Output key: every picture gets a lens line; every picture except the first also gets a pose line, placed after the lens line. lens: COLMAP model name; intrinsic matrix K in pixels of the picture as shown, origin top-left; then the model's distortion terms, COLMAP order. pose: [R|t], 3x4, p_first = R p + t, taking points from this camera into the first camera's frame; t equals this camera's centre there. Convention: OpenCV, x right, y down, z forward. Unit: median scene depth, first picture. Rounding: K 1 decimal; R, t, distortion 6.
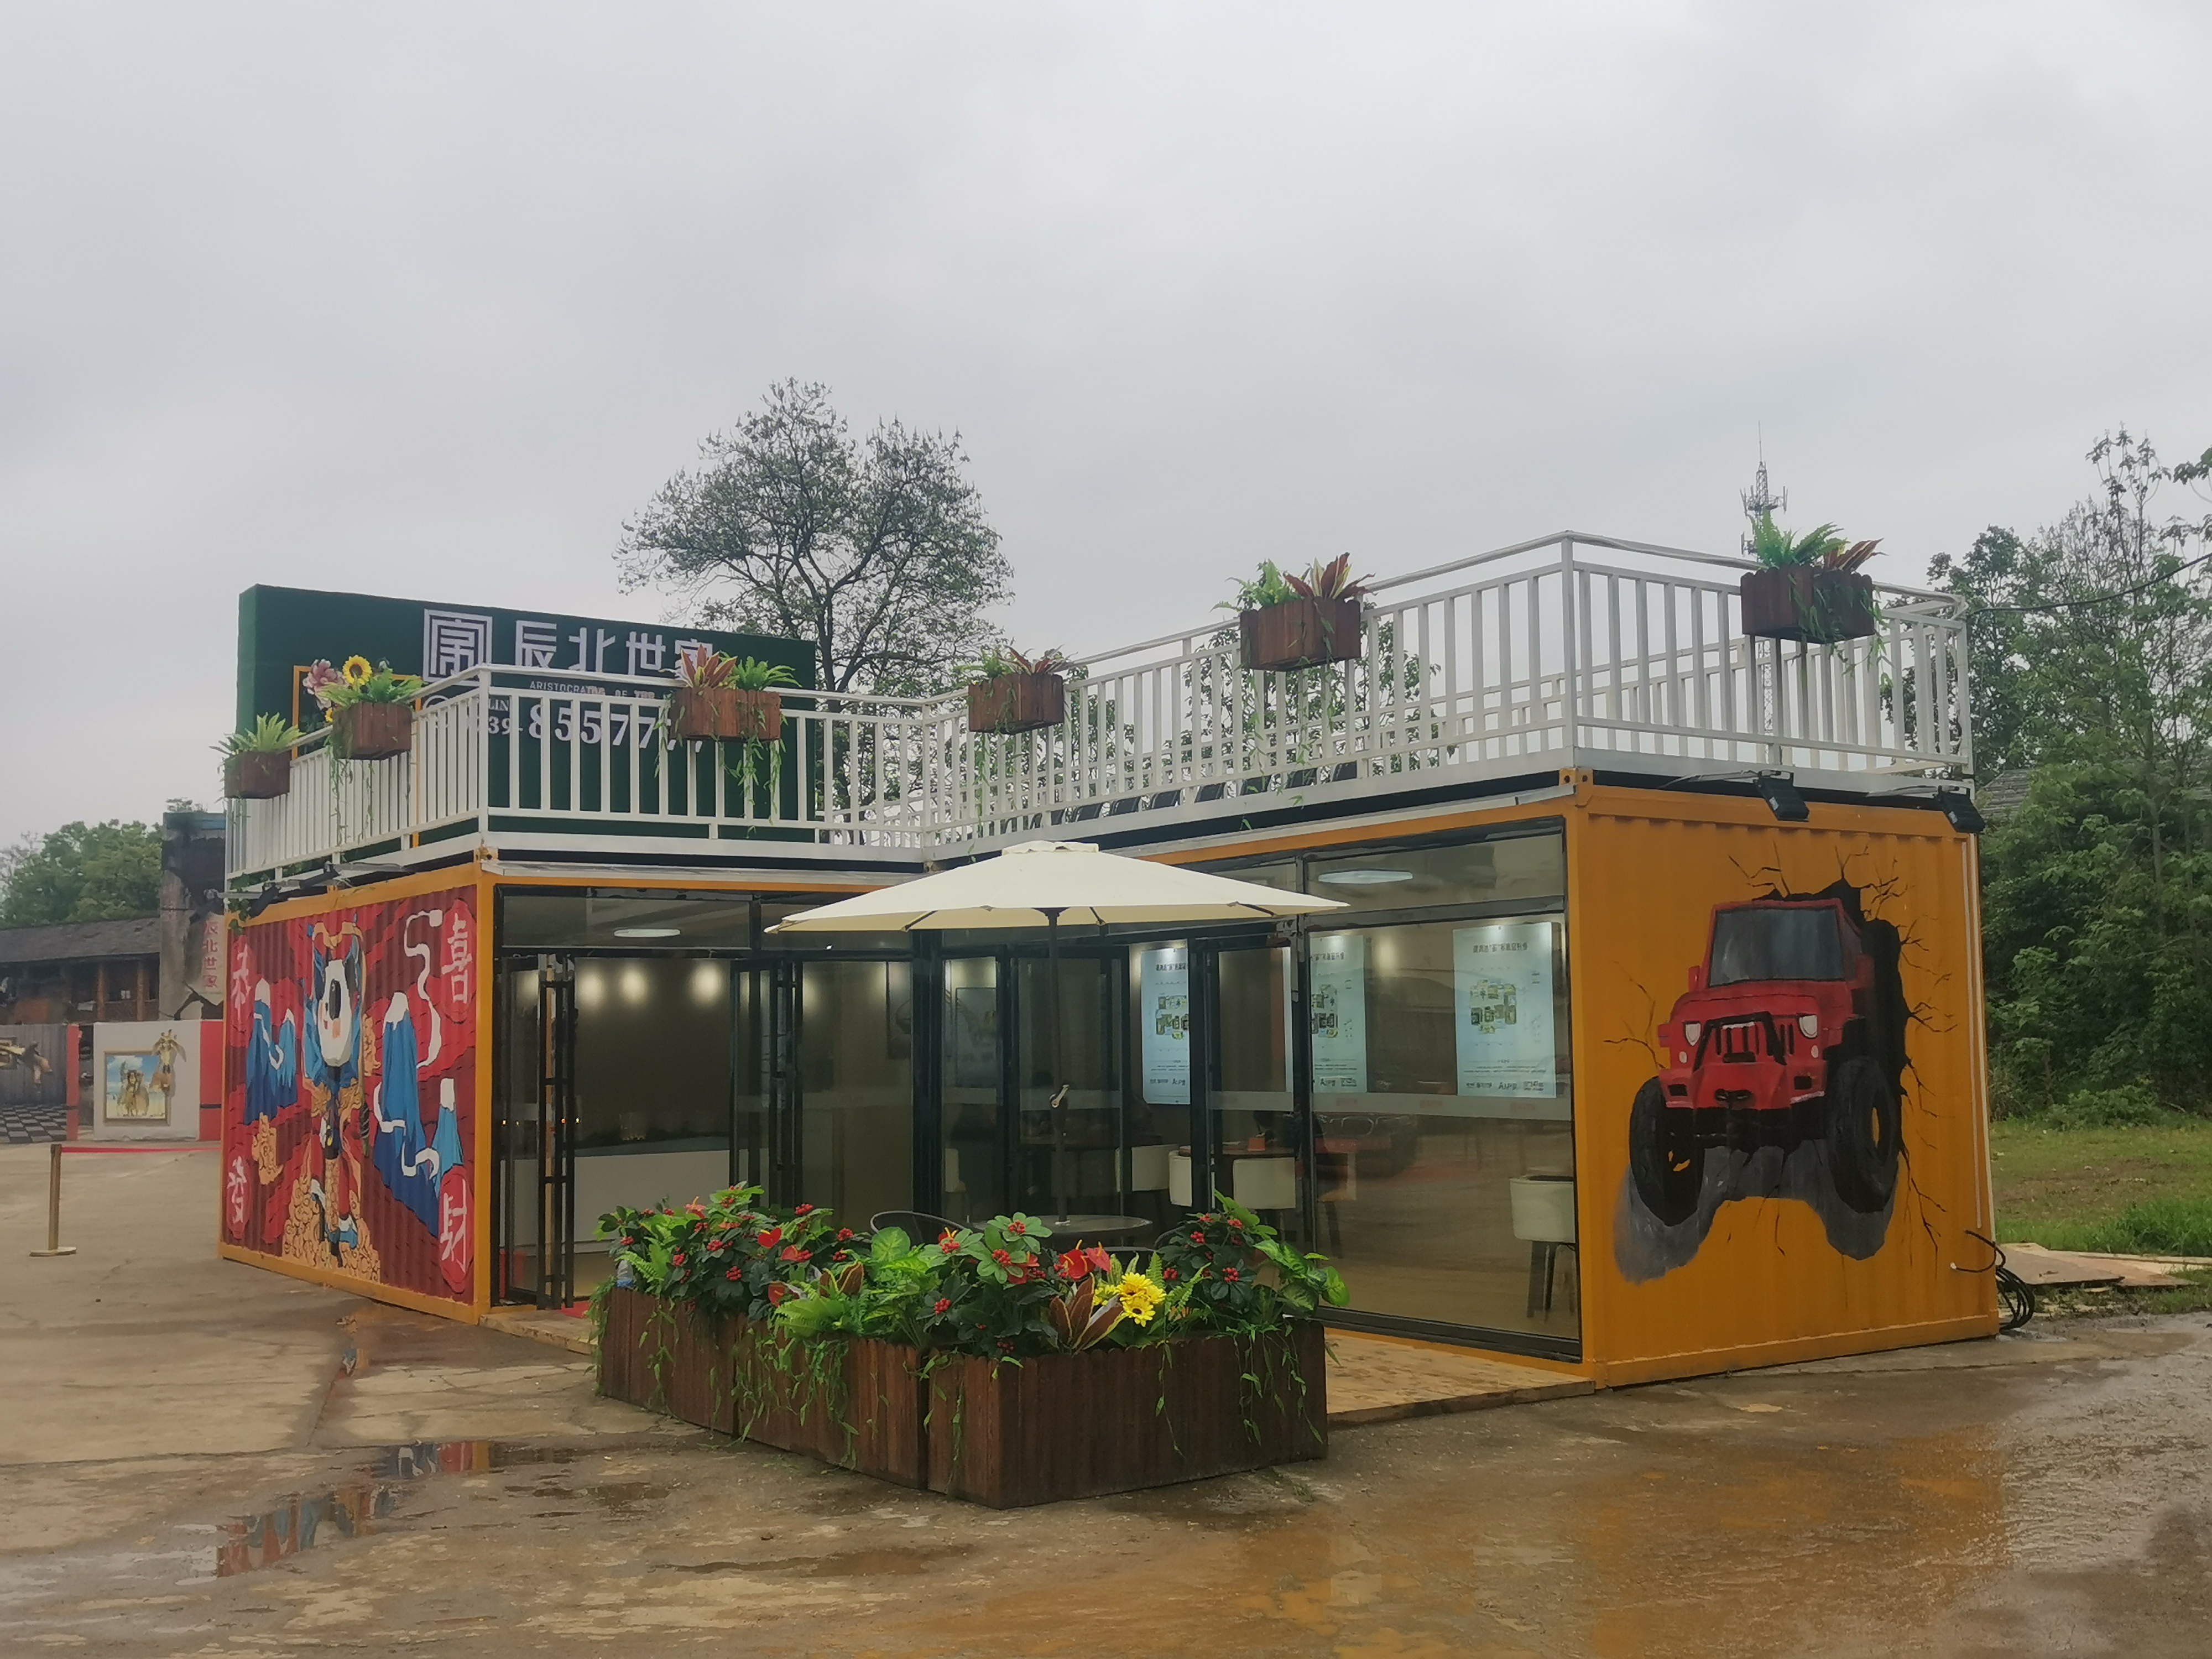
lens RADIAL K [[2450.6, 0, 1106.0], [0, 2450.6, 829.5], [0, 0, 1]] dist [-0.059208, -0.007181]
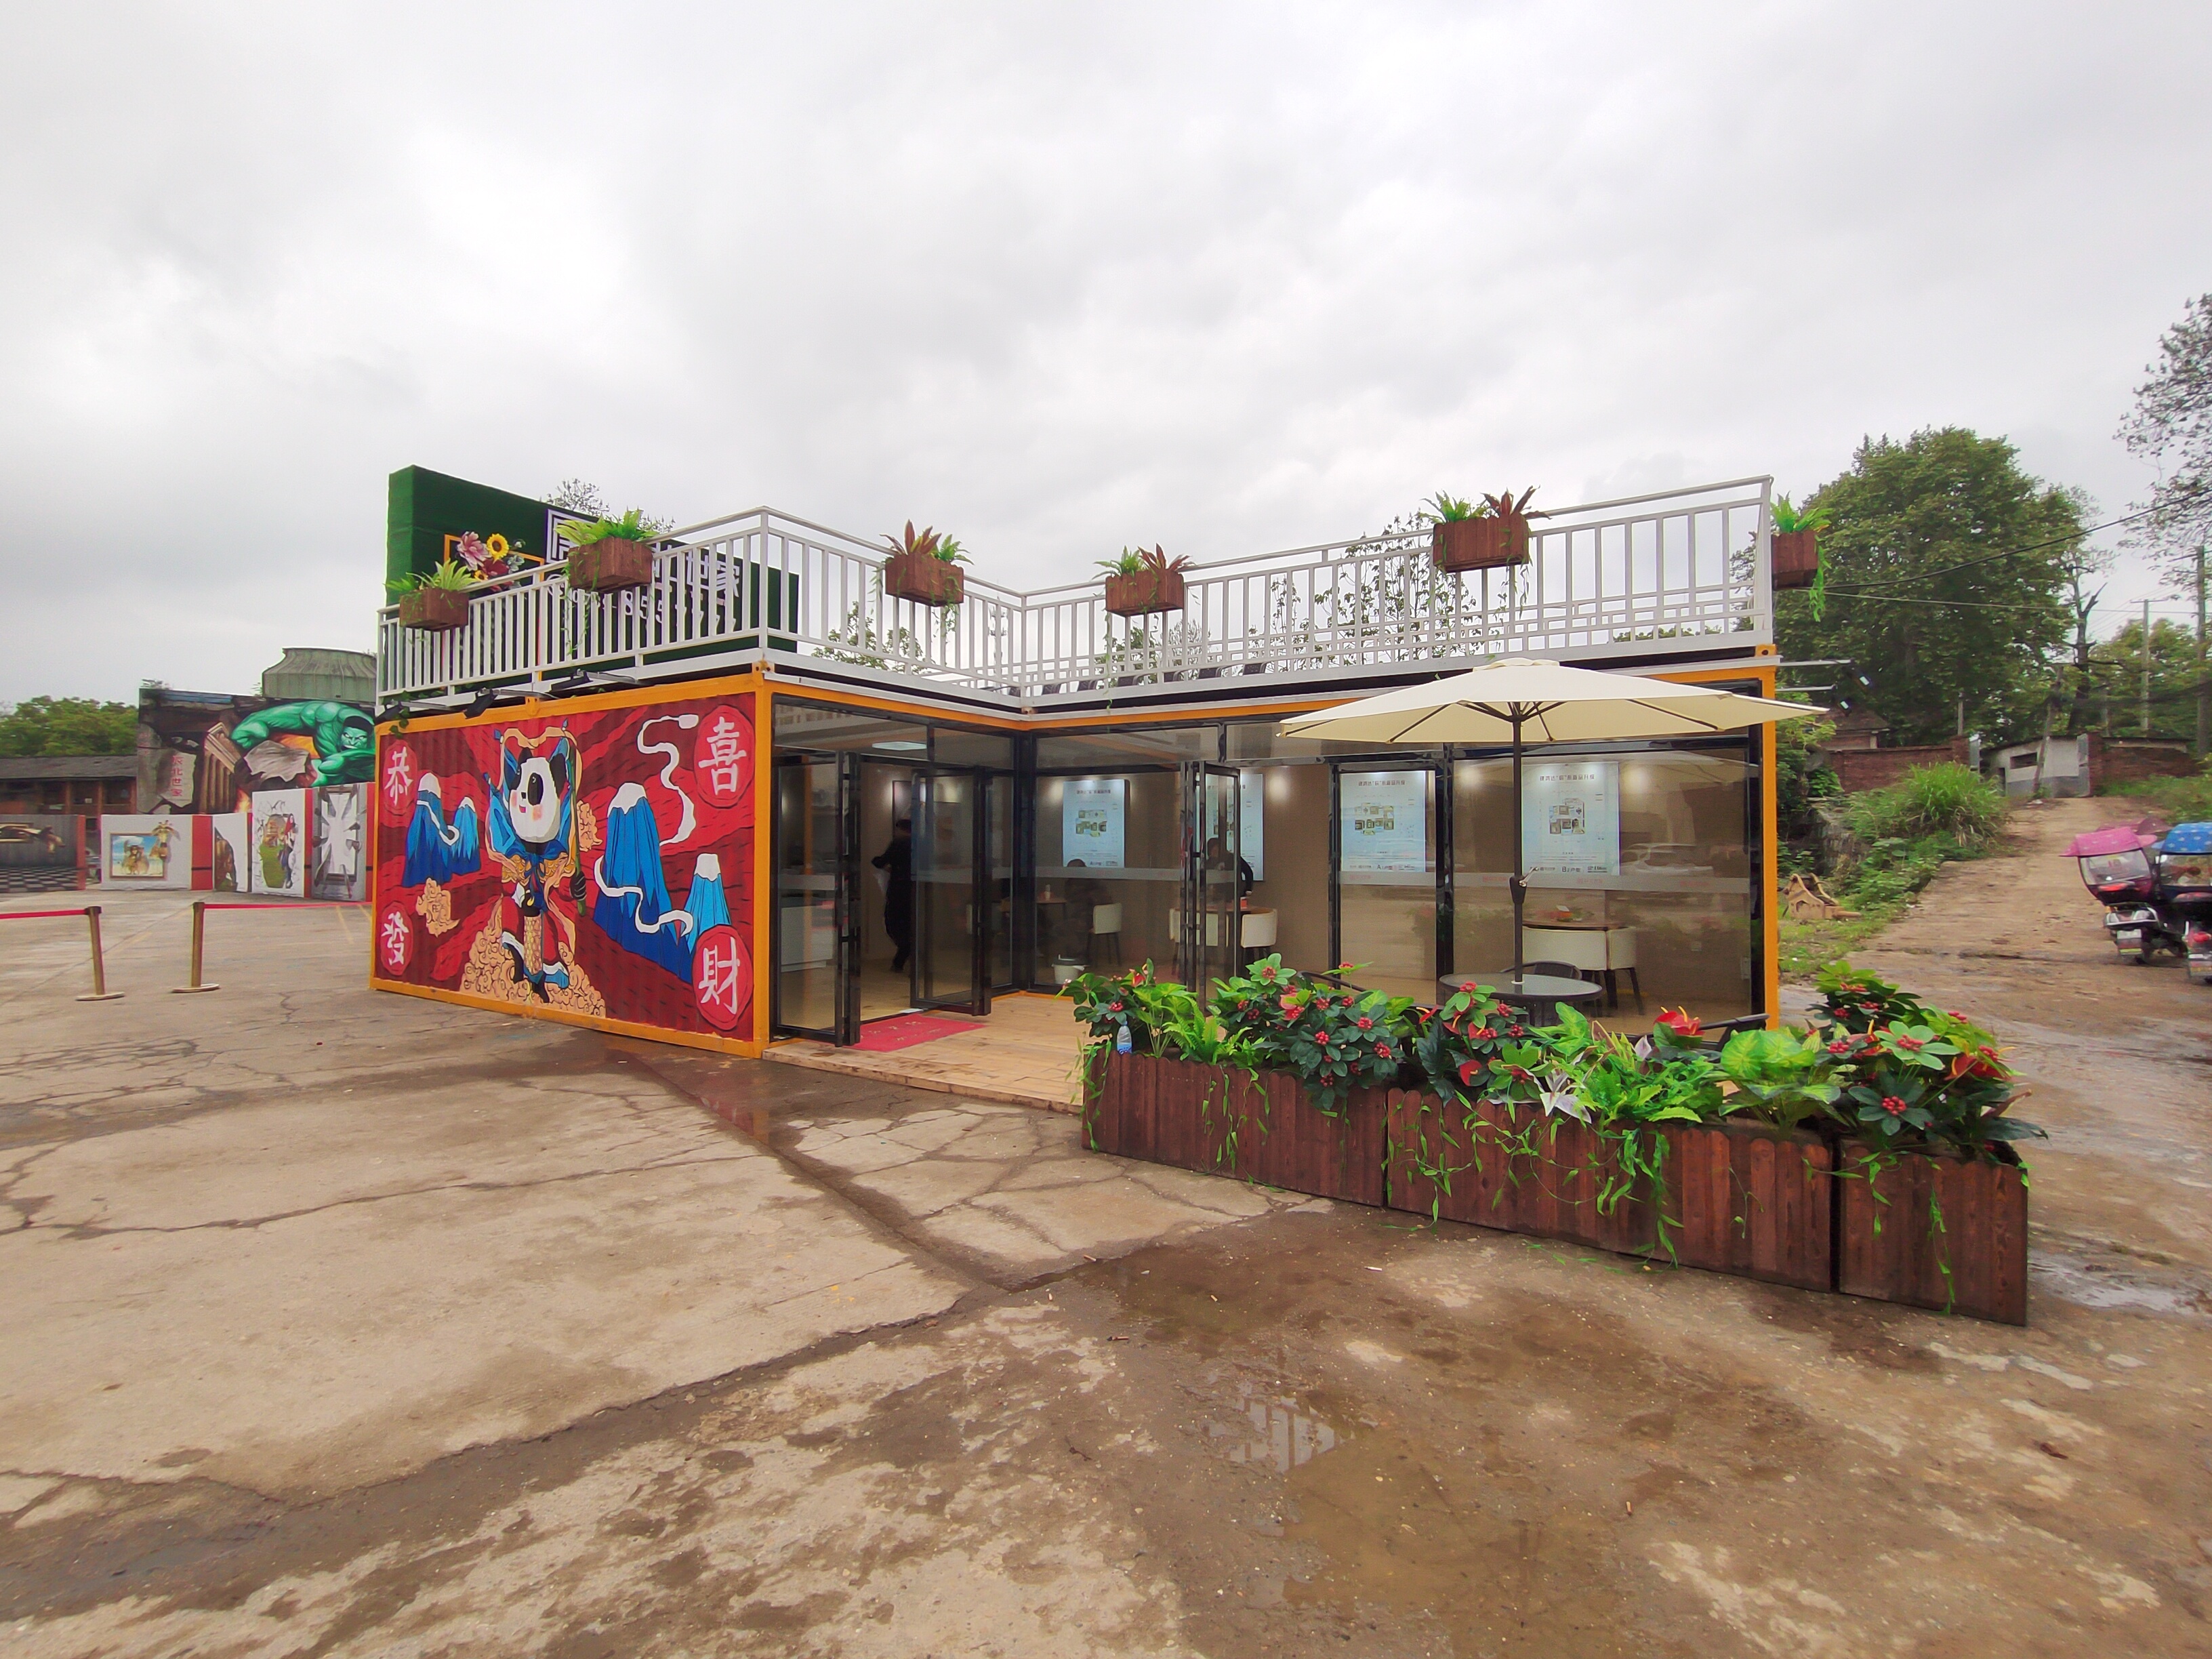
lens RADIAL K [[1062.7, 0, 1106.0], [0, 1062.7, 829.5], [0, 0, 1]] dist [-0.044608, 0.030660]
pose [[0.919716, 0.024043, 0.391848, -0.255946], [-0.052293, 0.996731, 0.061580, 0.041461], [-0.389086, -0.077127, 0.917967, 0.386059]]
